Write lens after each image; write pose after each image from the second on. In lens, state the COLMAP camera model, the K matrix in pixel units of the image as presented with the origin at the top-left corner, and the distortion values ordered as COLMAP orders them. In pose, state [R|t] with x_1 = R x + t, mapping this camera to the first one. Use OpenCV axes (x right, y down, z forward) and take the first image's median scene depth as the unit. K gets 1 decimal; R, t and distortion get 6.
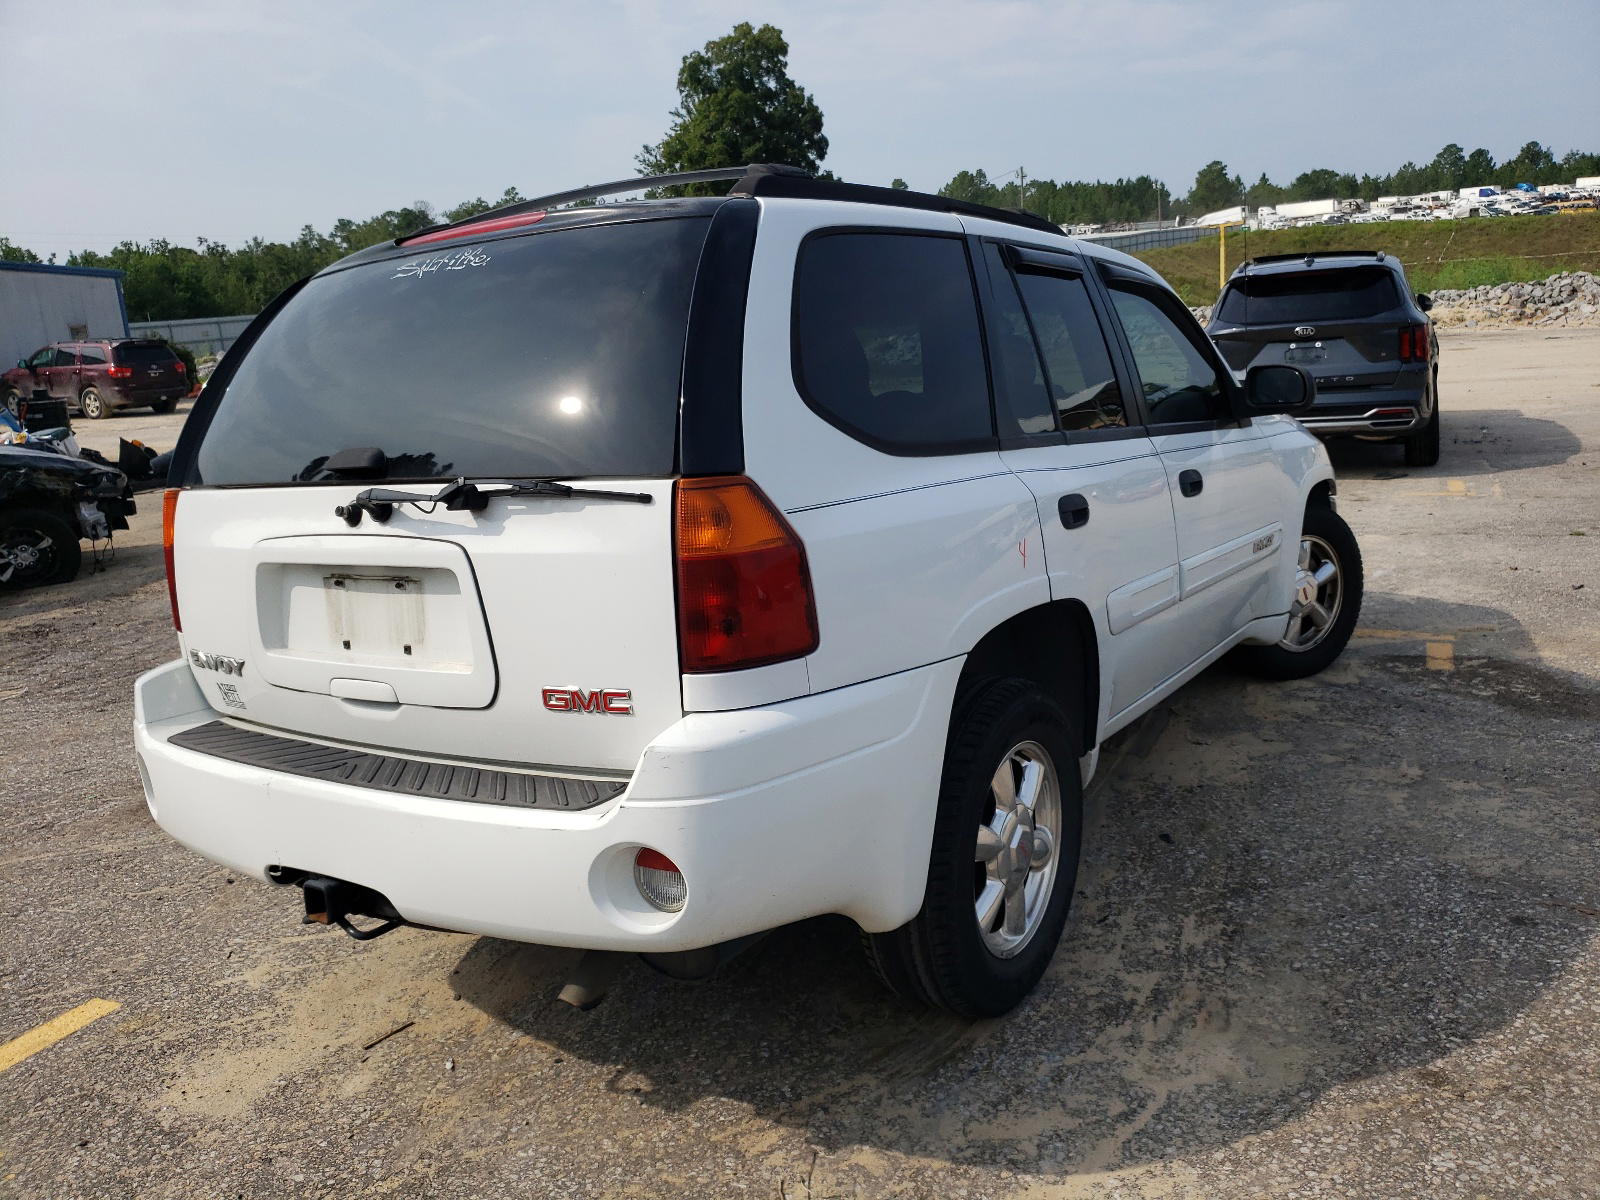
lens RADIAL K [[1237.1, 0, 814.5], [0, 1237.1, 594.1], [0, 0, 1]] dist [-0.014718, 0.047476]
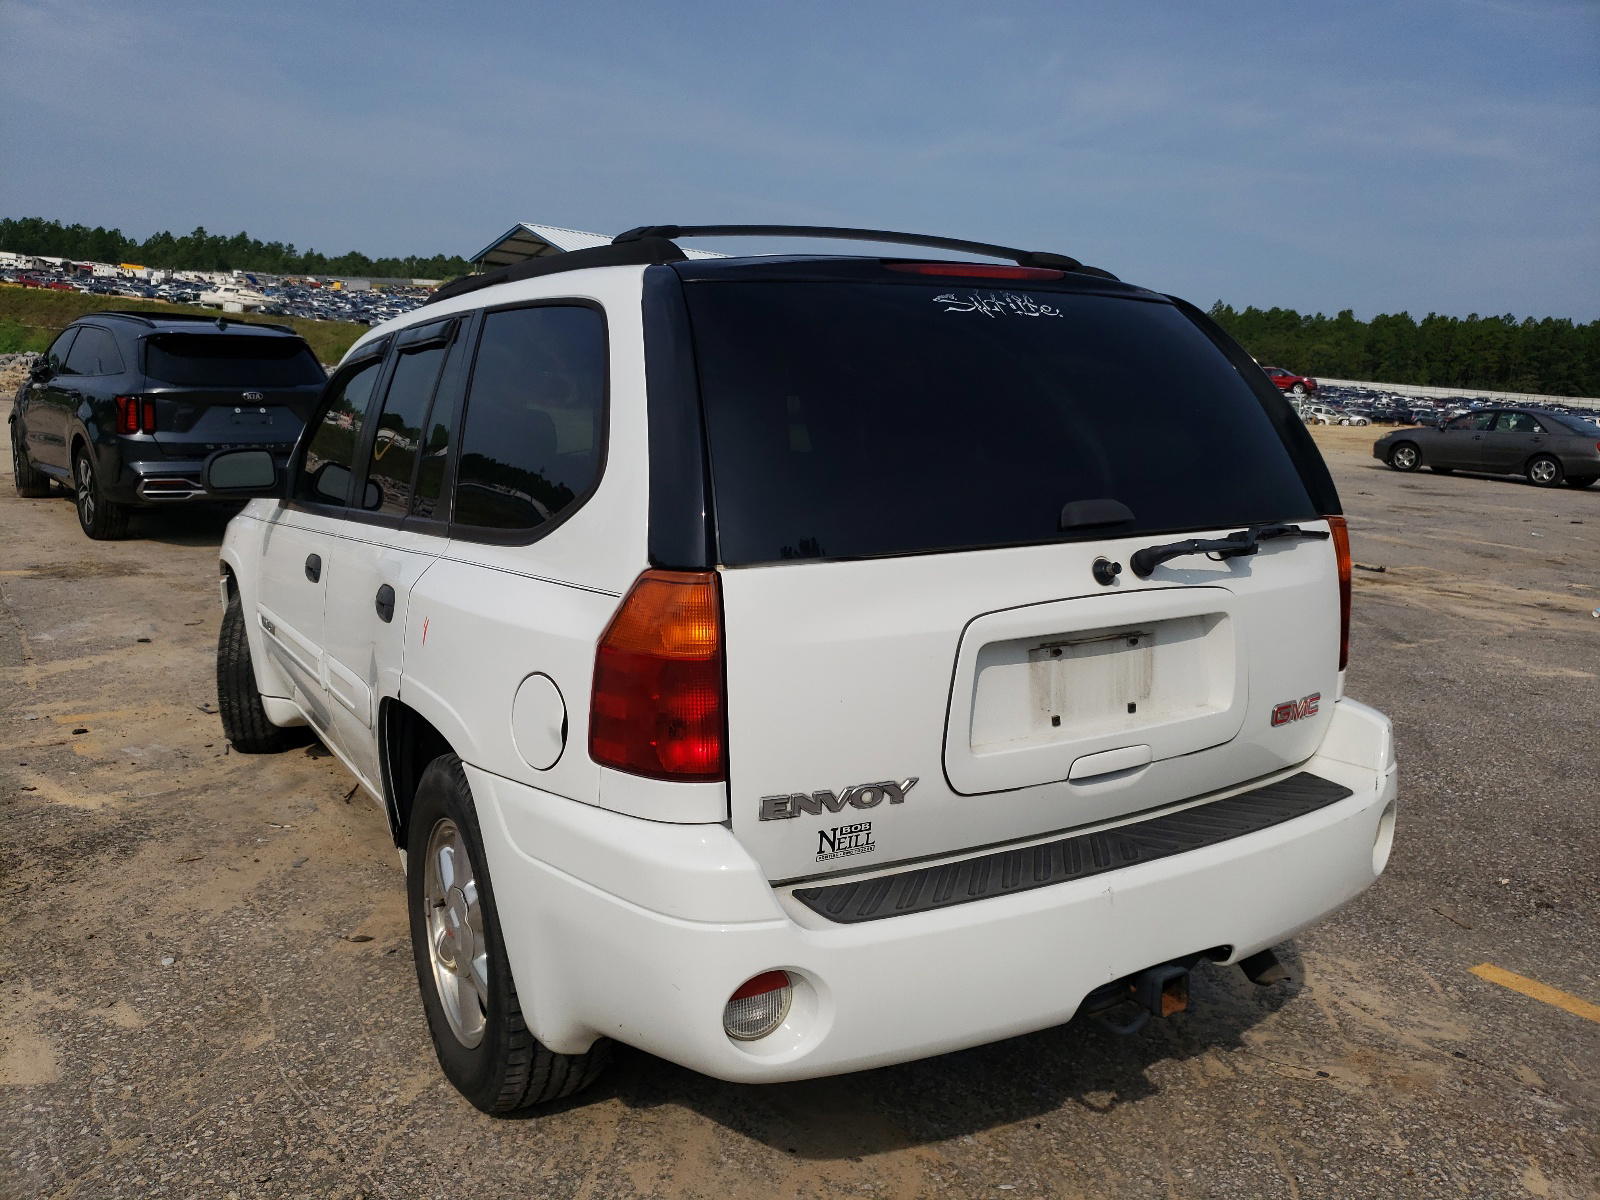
lens RADIAL K [[1200.0, 0, 835.7], [0, 1200.0, 600.0], [0, 0, 1]] dist [0.014861, 0.005352]
pose [[0.451482, -0.079843, 0.888701, -1.202226], [0.122803, 0.992071, 0.026744, -0.087586], [-0.883789, 0.097061, 0.457707, 0.733440]]
